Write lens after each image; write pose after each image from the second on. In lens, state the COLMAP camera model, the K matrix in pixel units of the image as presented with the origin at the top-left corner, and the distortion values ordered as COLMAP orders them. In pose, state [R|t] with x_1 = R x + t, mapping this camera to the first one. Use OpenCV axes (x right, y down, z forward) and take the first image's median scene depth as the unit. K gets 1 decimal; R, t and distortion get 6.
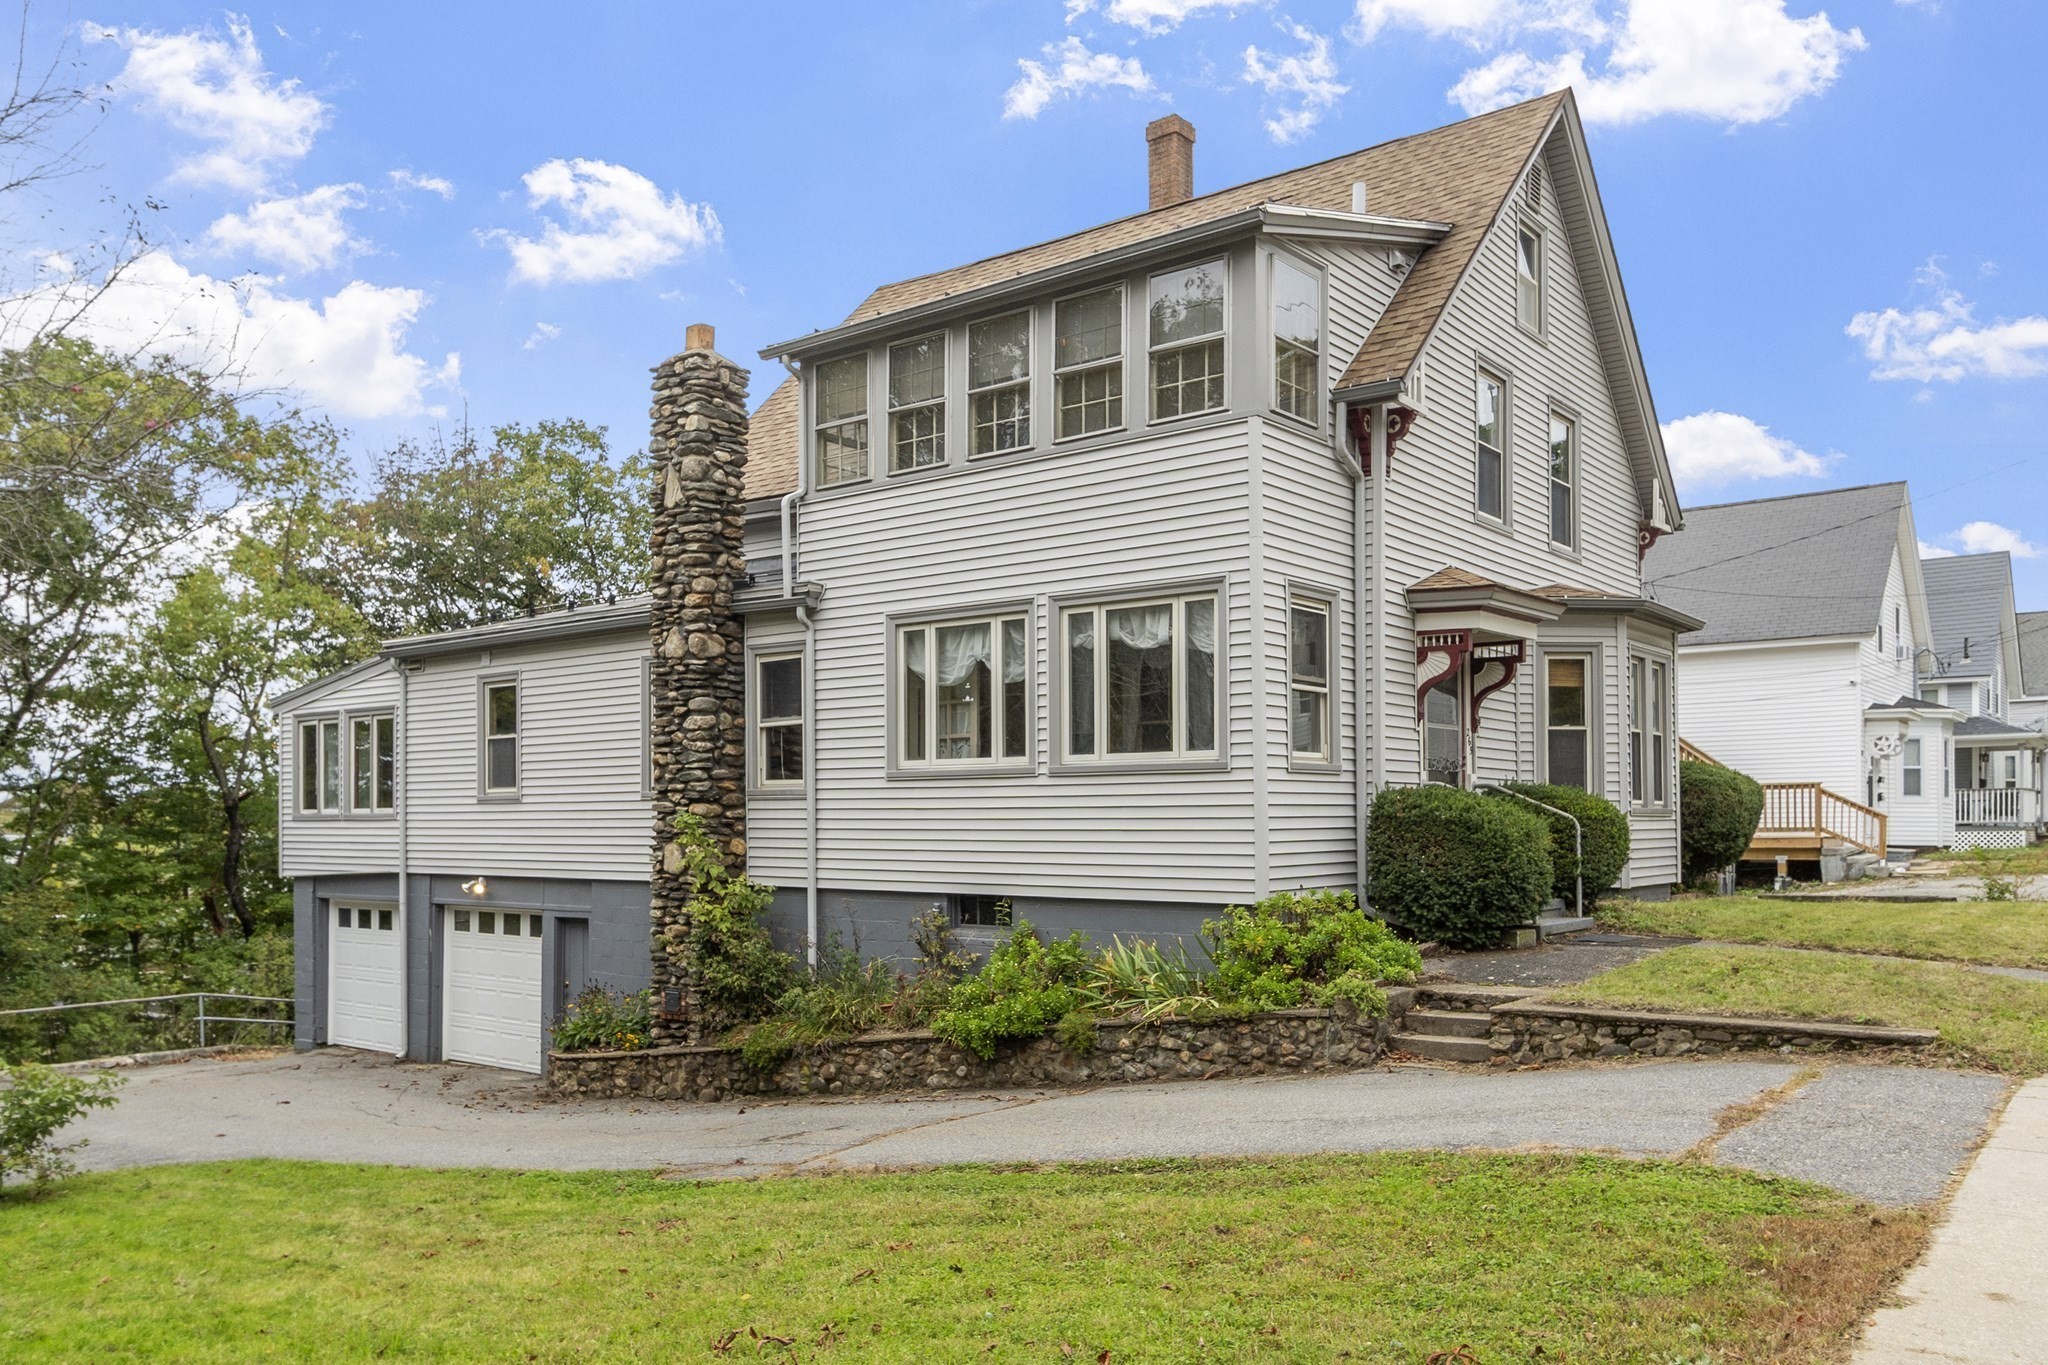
lens RADIAL K [[1534.0, 0, 1014.2], [0, 1534.0, 815.8], [0, 0, 1]] dist [0.012303, 0.004495]
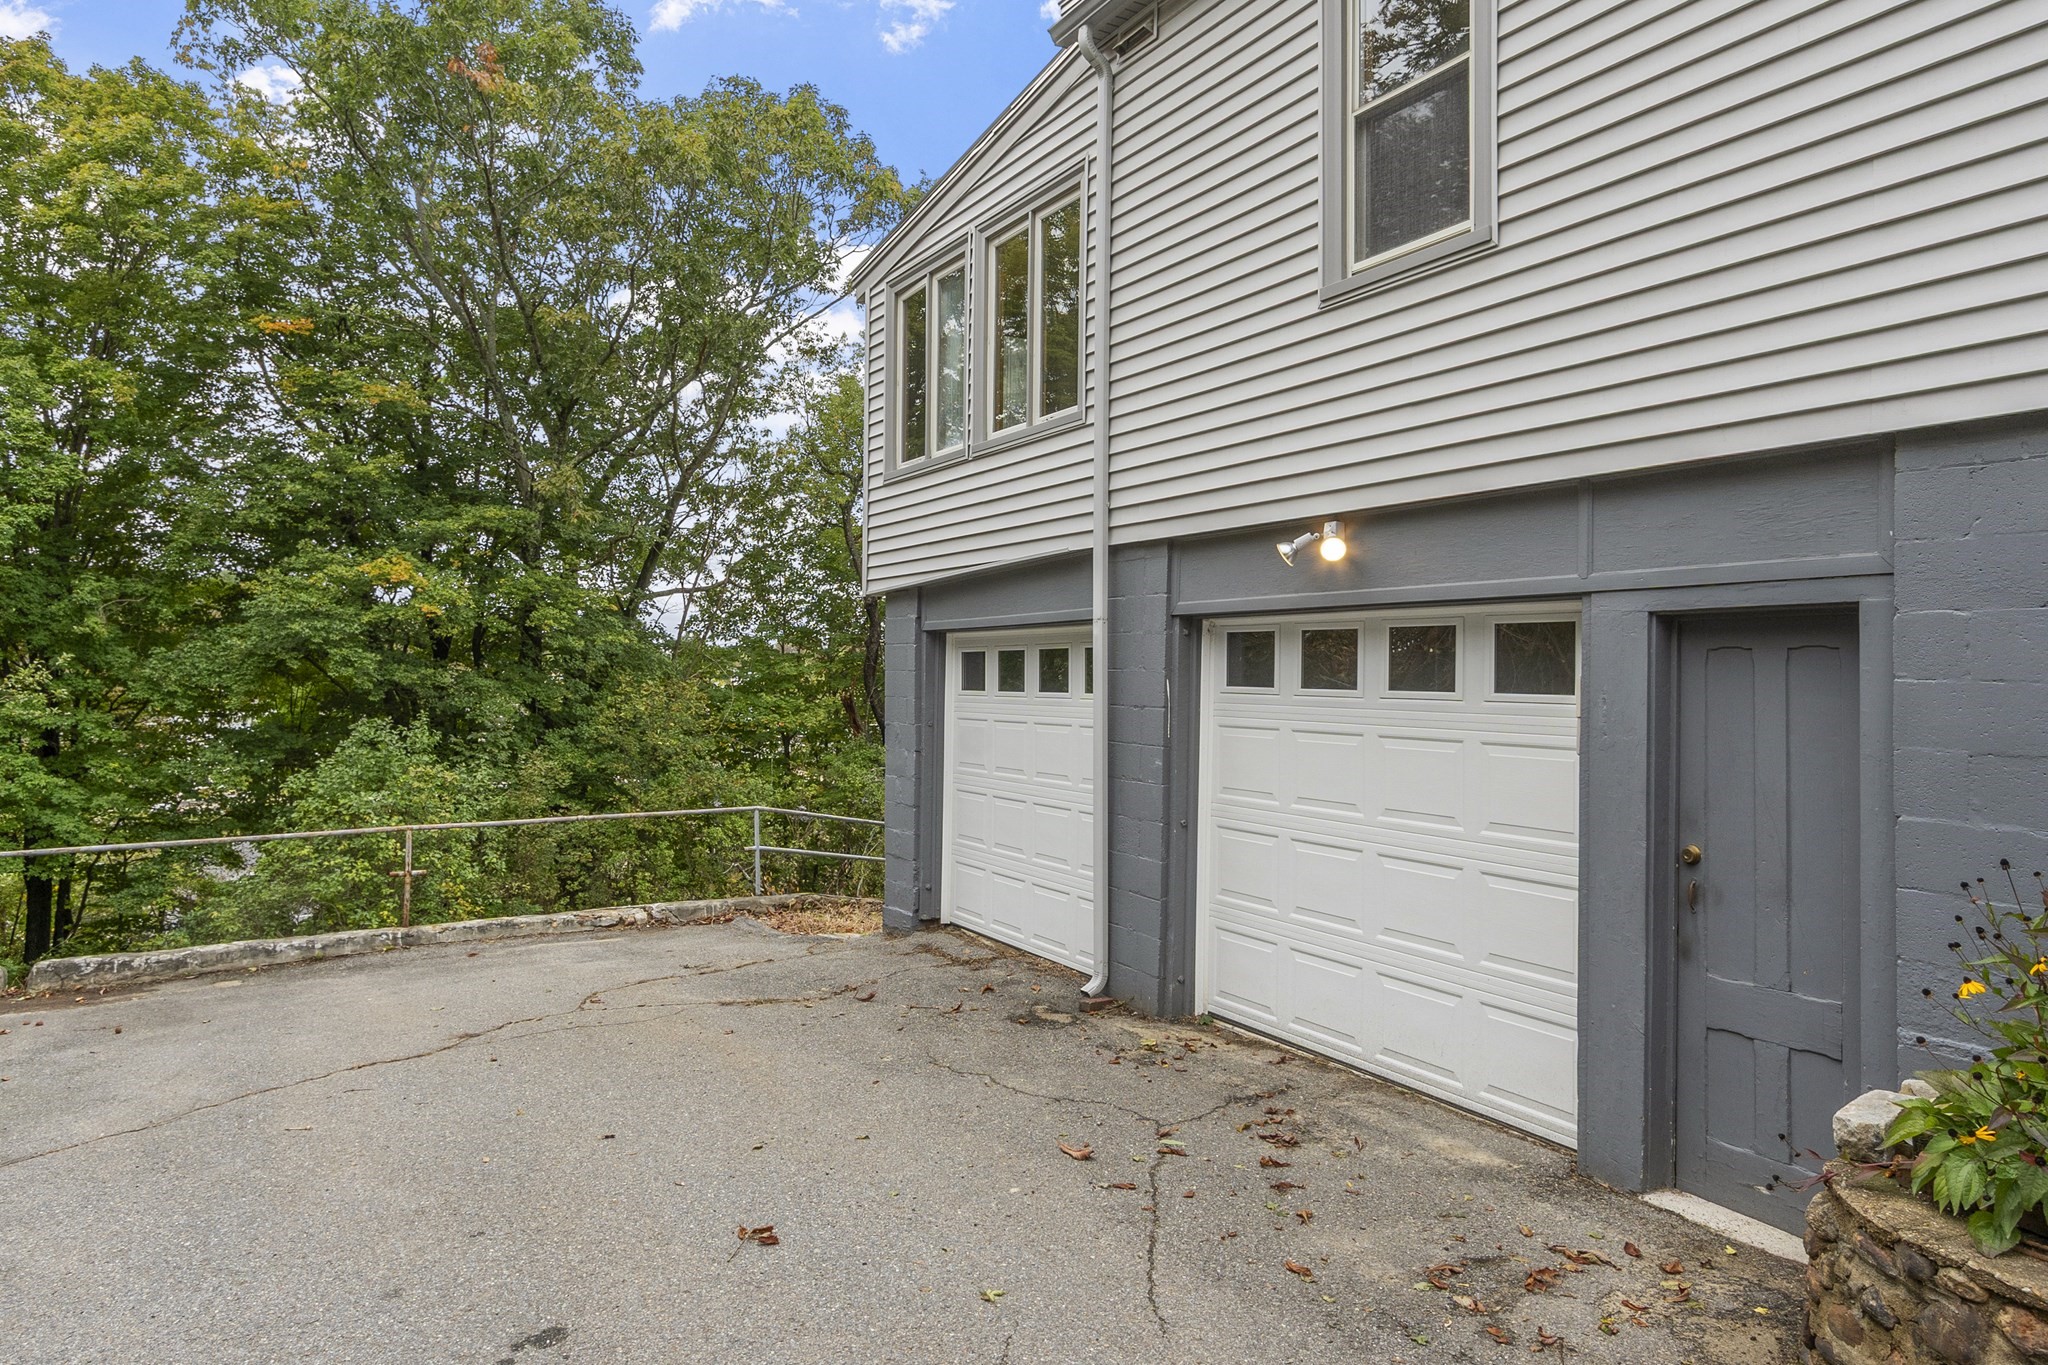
lens RADIAL K [[1291.6, 0, 1024.4], [0, 1291.6, 677.0], [0, 0, 1]] dist [-0.001413, -0.000202]
pose [[0.929717, 0.013632, -0.368022, -0.279790], [-0.011152, 0.999899, 0.008864, 0.067337], [0.368106, -0.004137, 0.929775, 0.649078]]
